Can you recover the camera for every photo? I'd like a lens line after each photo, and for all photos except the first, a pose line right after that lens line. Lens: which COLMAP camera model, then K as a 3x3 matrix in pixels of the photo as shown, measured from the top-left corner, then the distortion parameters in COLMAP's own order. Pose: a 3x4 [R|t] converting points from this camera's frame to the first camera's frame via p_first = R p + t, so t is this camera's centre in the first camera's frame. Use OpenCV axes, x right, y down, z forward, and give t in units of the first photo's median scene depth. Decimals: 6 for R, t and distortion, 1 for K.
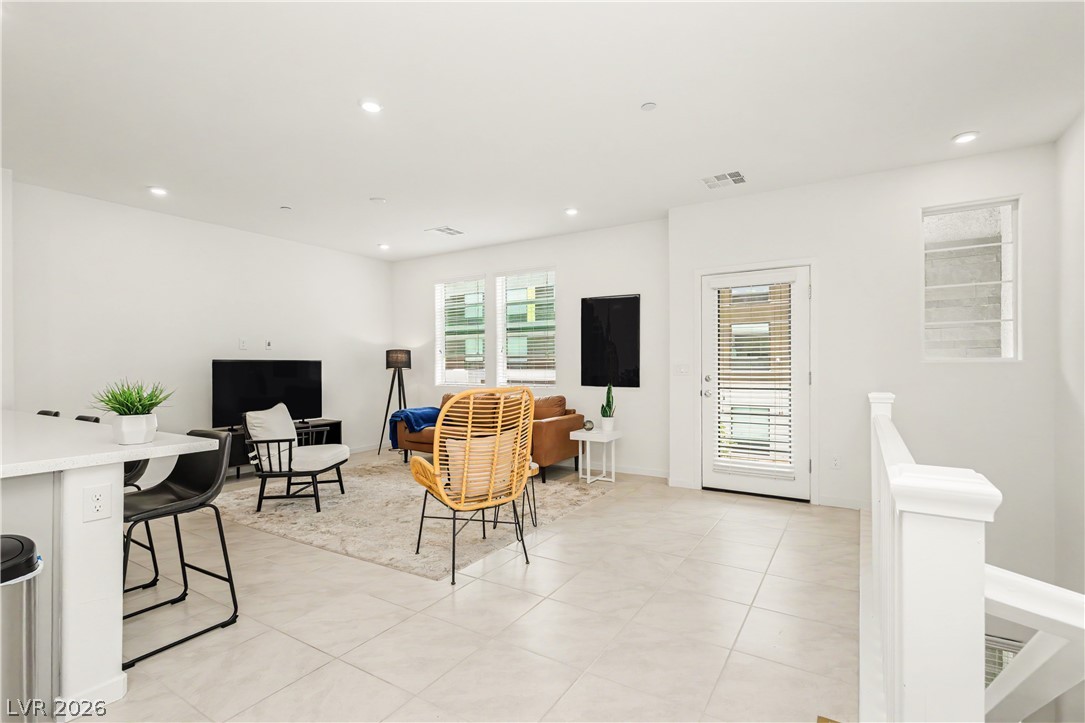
lens RADIAL K [[500.6, 0, 555.7], [0, 500.6, 365.1], [0, 0, 1]] dist [0.000076, 0.000079]
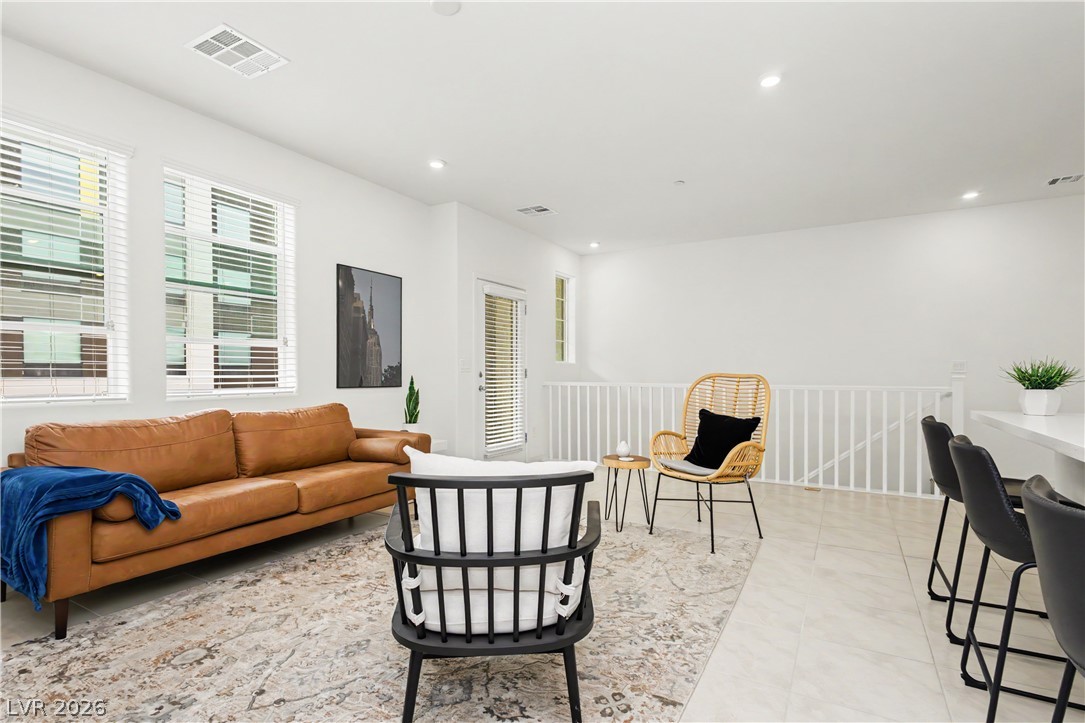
lens RADIAL K [[525.1, 0, 542.1], [0, 525.1, 374.6], [0, 0, 1]] dist [-0.000787, -0.000322]
pose [[-0.008284, -0.001486, 0.999965, -0.865393], [0.003403, 0.999993, 0.001514, 0.027774], [-0.999960, 0.003416, -0.008279, 0.914338]]
